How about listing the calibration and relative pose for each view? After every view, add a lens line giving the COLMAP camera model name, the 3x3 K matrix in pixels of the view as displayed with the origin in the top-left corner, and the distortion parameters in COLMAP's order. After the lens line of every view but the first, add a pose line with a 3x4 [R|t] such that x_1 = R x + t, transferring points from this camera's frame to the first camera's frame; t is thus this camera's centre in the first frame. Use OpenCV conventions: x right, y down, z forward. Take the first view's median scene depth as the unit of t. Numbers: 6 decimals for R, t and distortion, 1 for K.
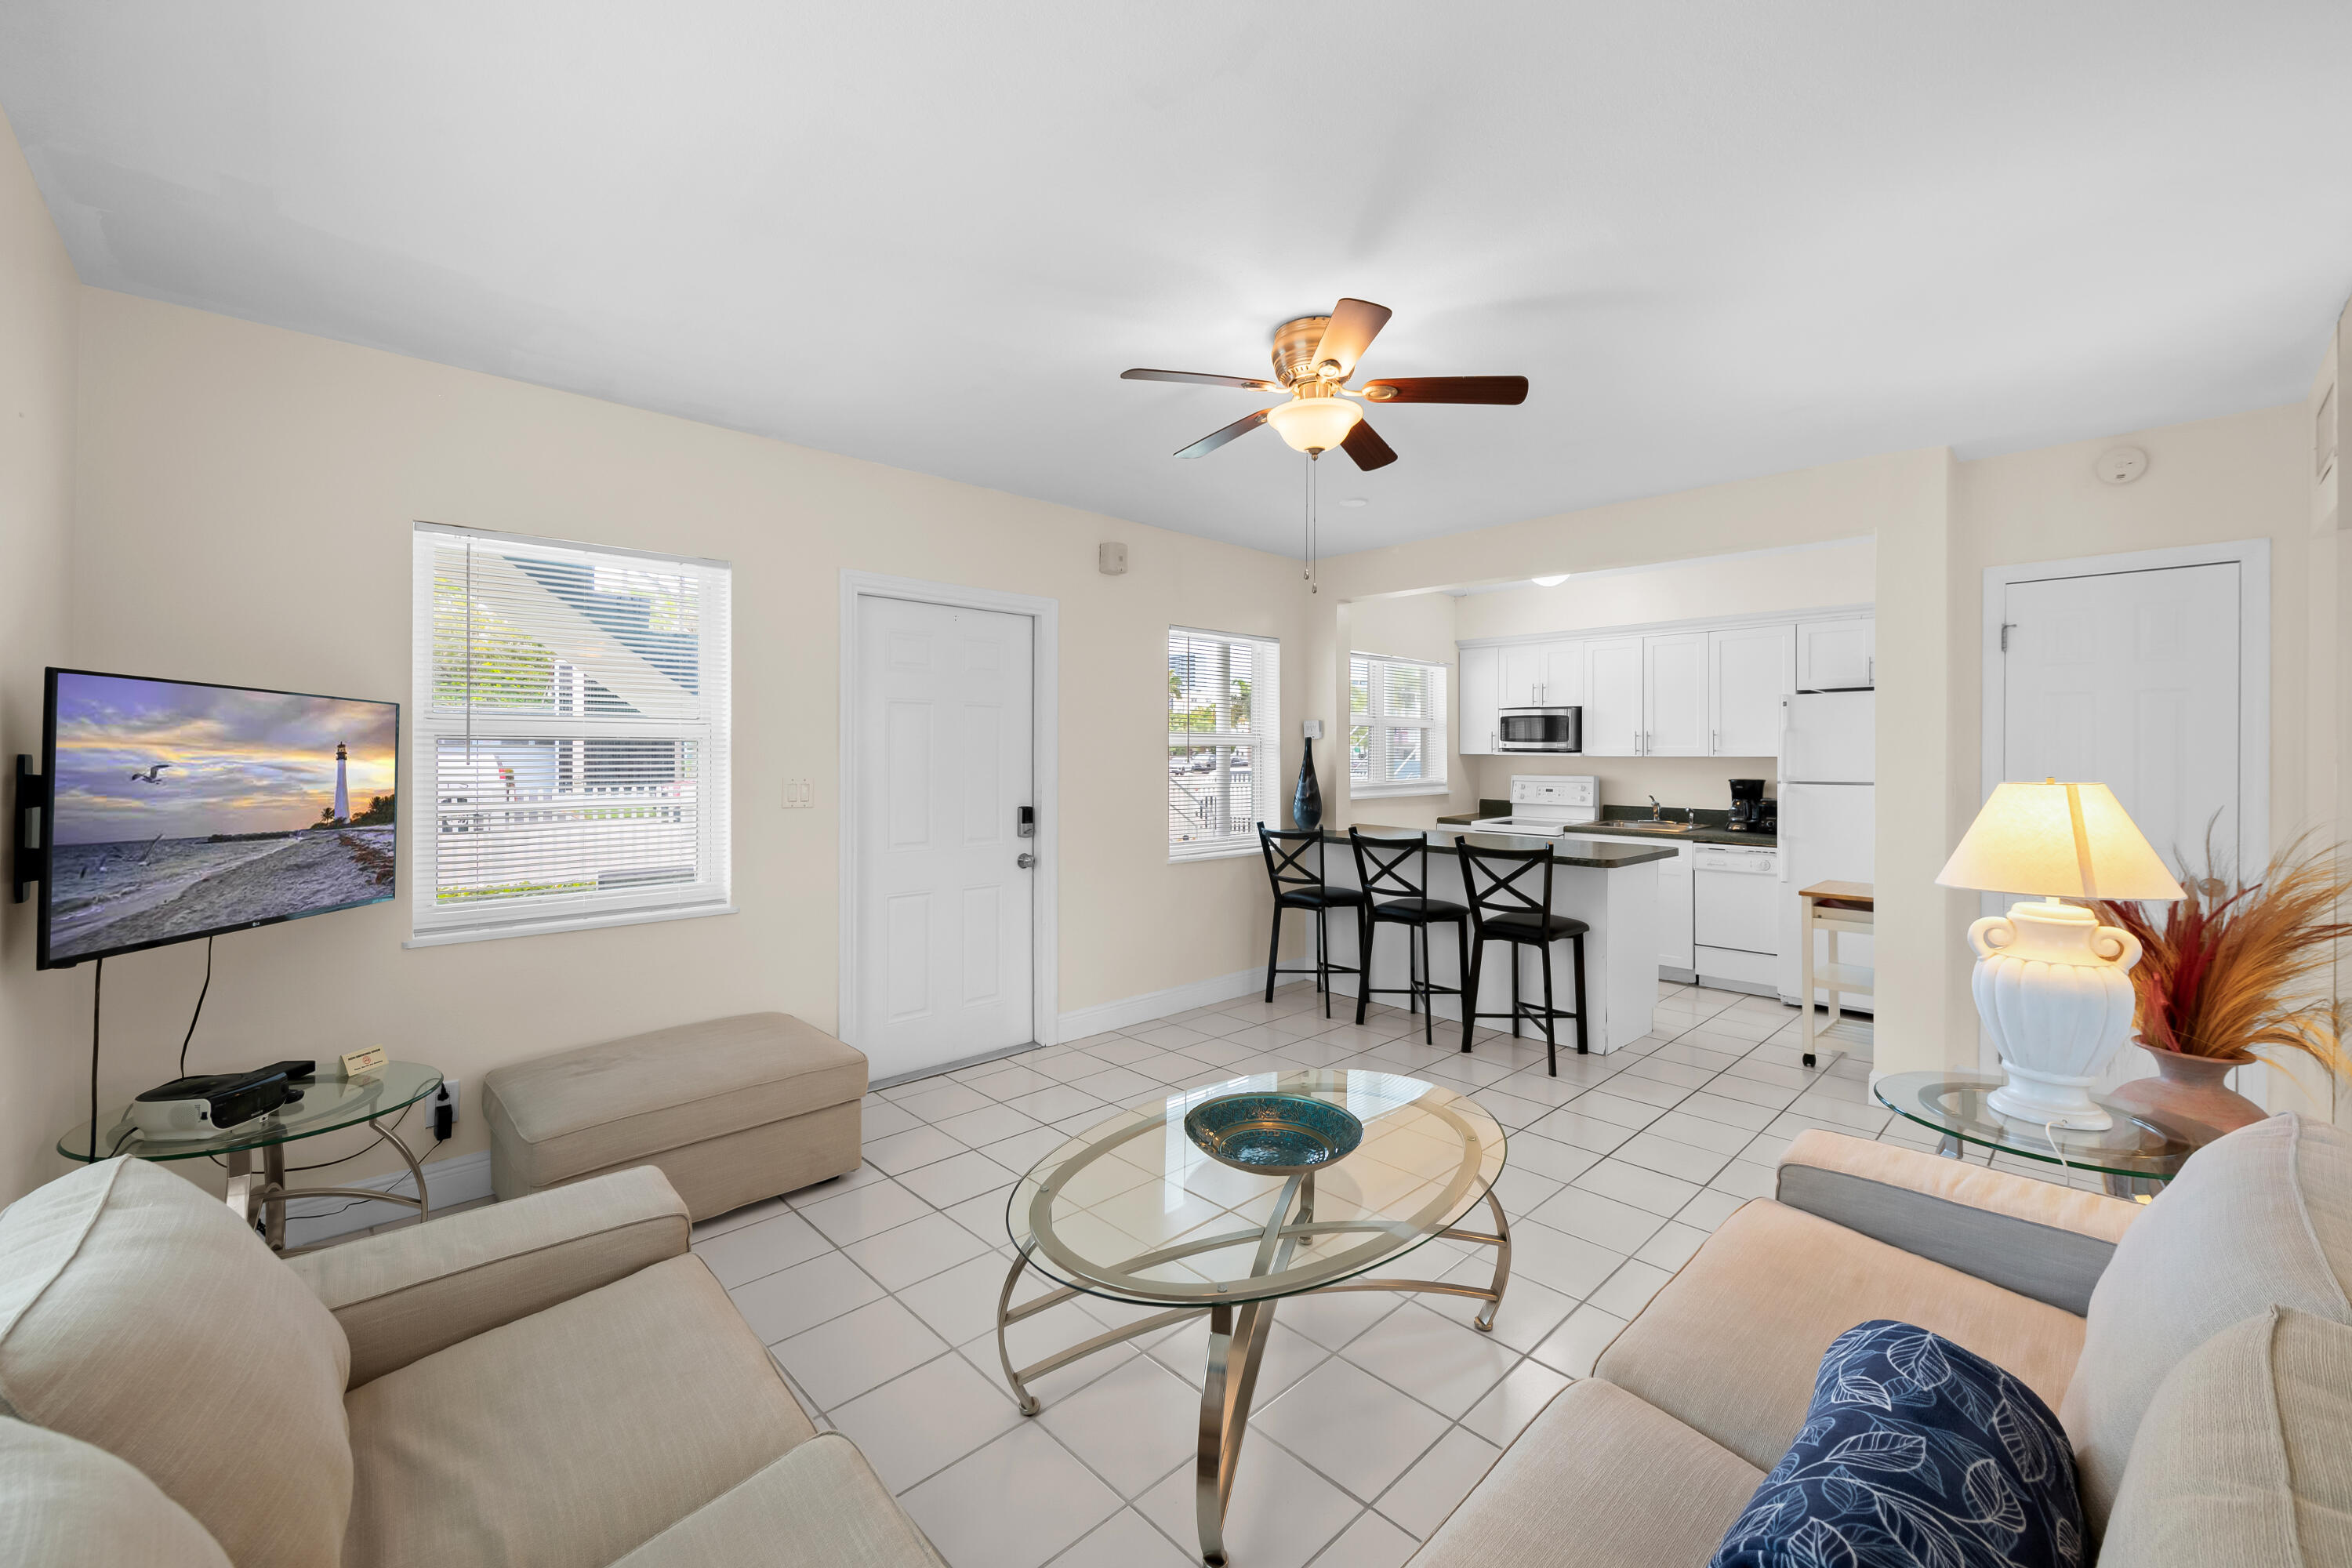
lens RADIAL K [[944.7, 0, 1176.8], [0, 944.7, 769.0], [0, 0, 1]] dist [0.000546, -0.000062]
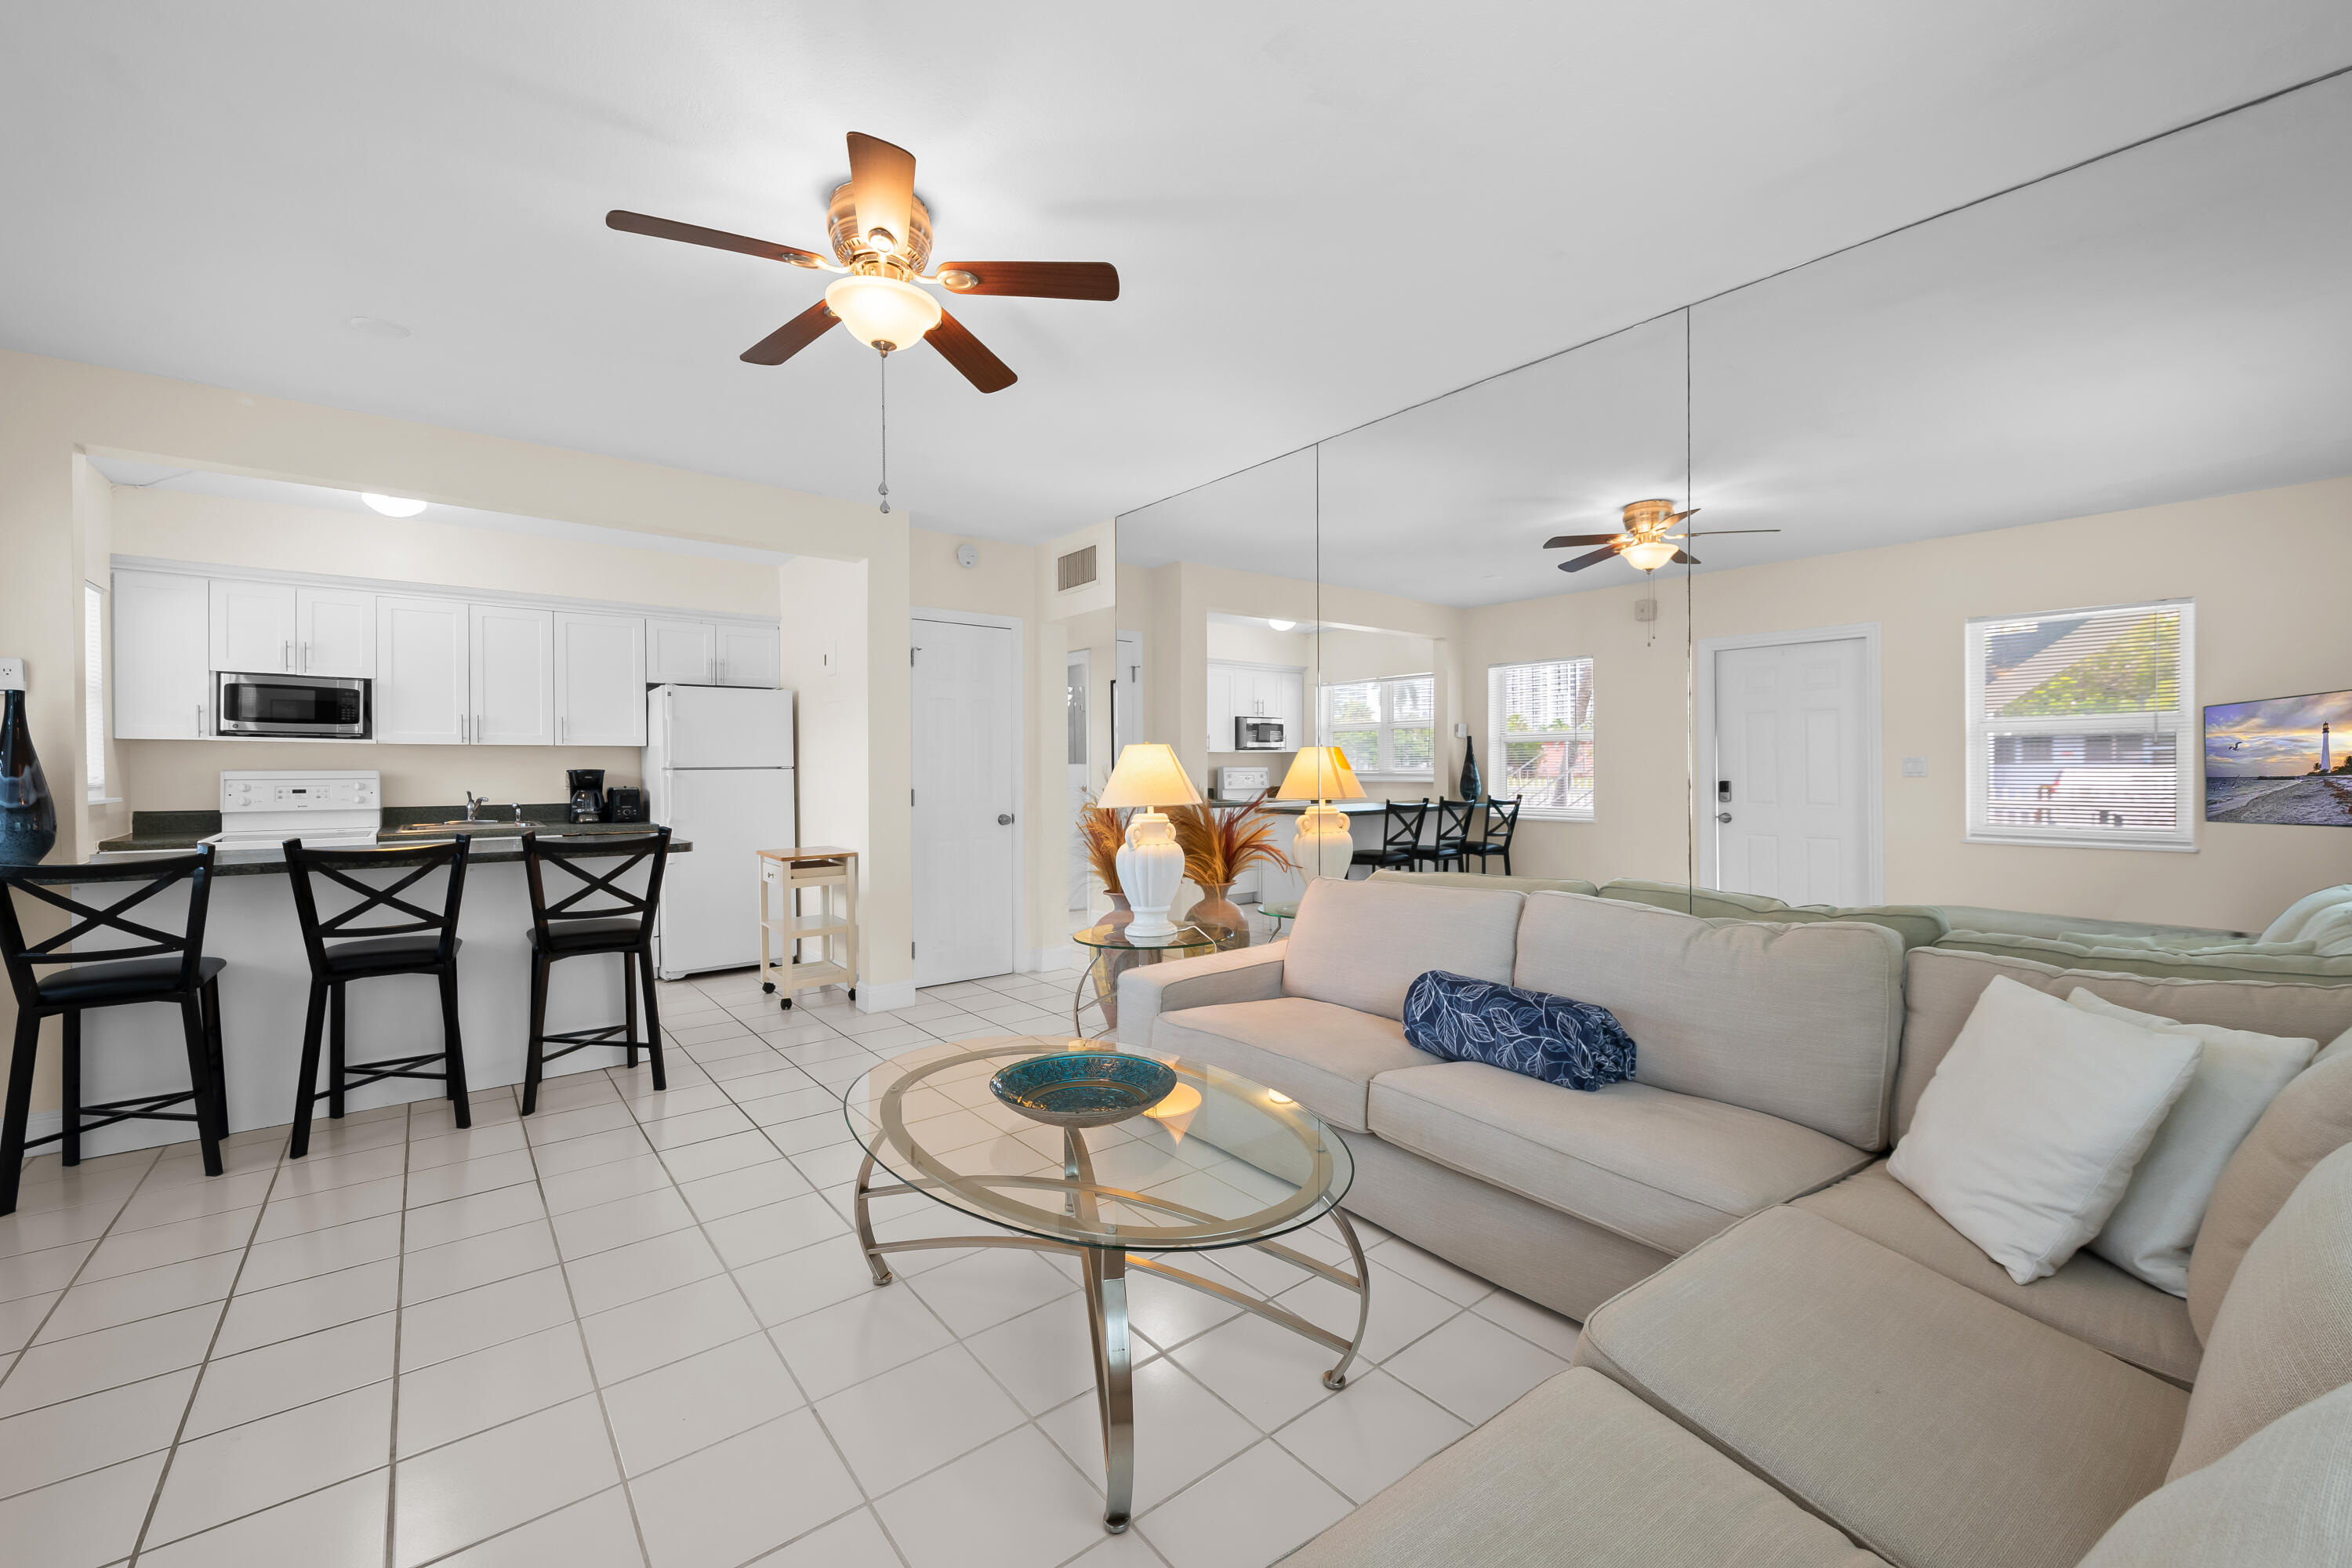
lens RADIAL K [[890.1, 0, 1171.8], [0, 890.1, 767.9], [0, 0, 1]] dist [-0.015192, -0.000226]
pose [[0.040958, -0.000667, 0.999161, -0.276183], [0.024488, 0.999700, -0.000336, 0.023582], [-0.998861, 0.024481, 0.040962, 0.345060]]
